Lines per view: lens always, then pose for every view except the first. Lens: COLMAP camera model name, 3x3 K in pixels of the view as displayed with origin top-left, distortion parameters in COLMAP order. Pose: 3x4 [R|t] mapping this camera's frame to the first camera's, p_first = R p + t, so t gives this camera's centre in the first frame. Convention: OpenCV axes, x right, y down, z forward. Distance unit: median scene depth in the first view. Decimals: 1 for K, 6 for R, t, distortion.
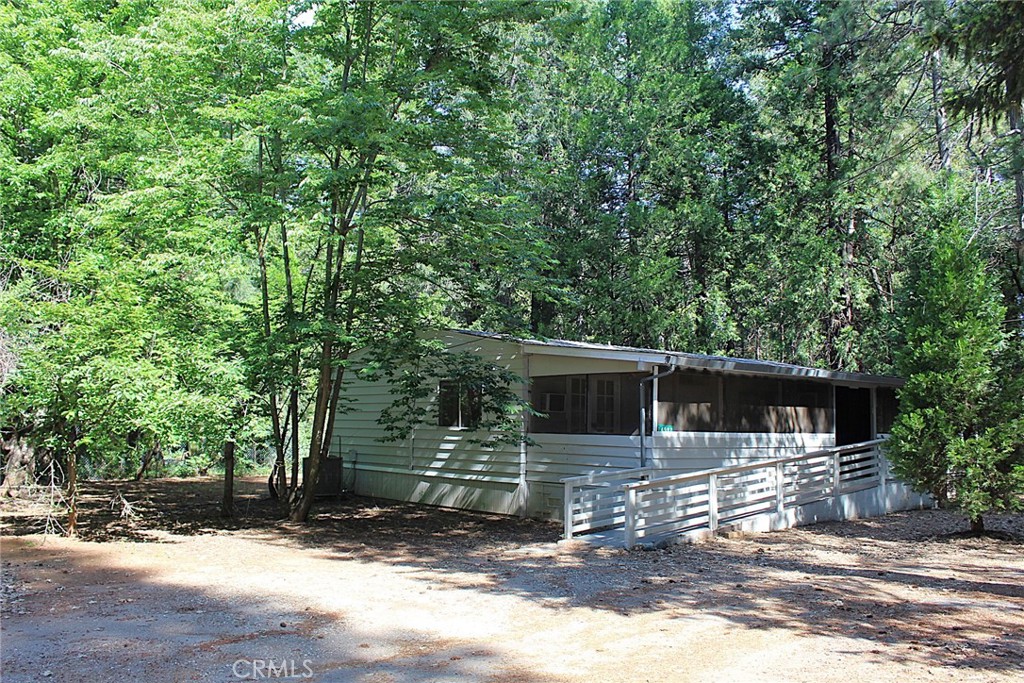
lens RADIAL K [[888.7, 0, 532.7], [0, 888.7, 340.1], [0, 0, 1]] dist [-0.115280, 0.071110]
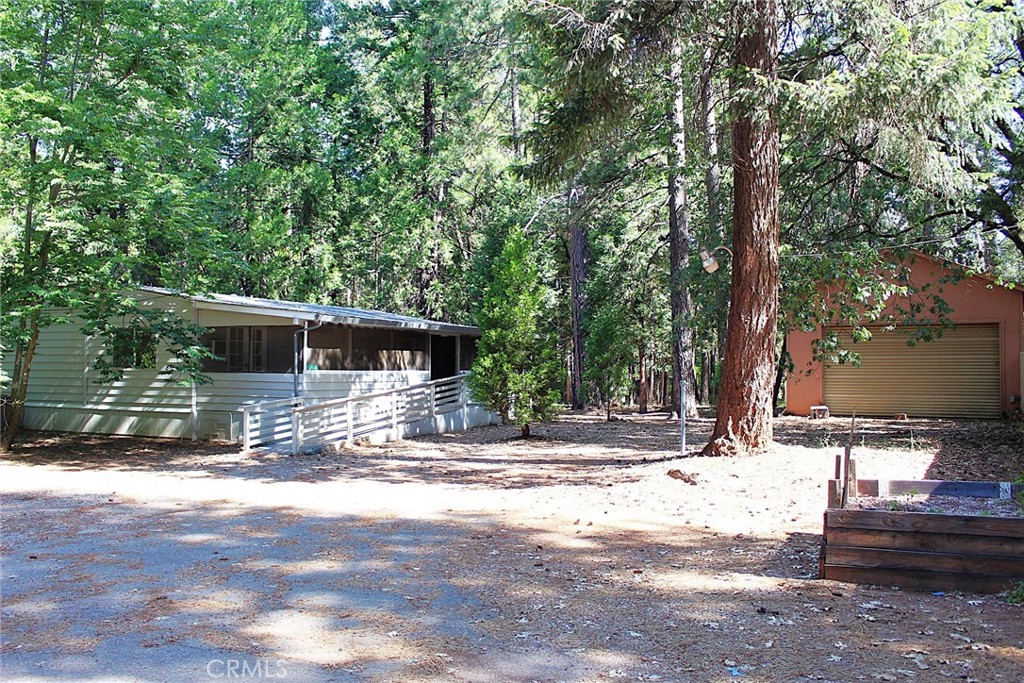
lens RADIAL K [[888.7, 0, 532.7], [0, 888.7, 340.1], [0, 0, 1]] dist [-0.115280, 0.071110]
pose [[0.894111, 0.002668, 0.447837, -0.122436], [-0.035056, 0.997331, 0.064048, -0.032095], [-0.446470, -0.072965, 0.891818, -0.274532]]
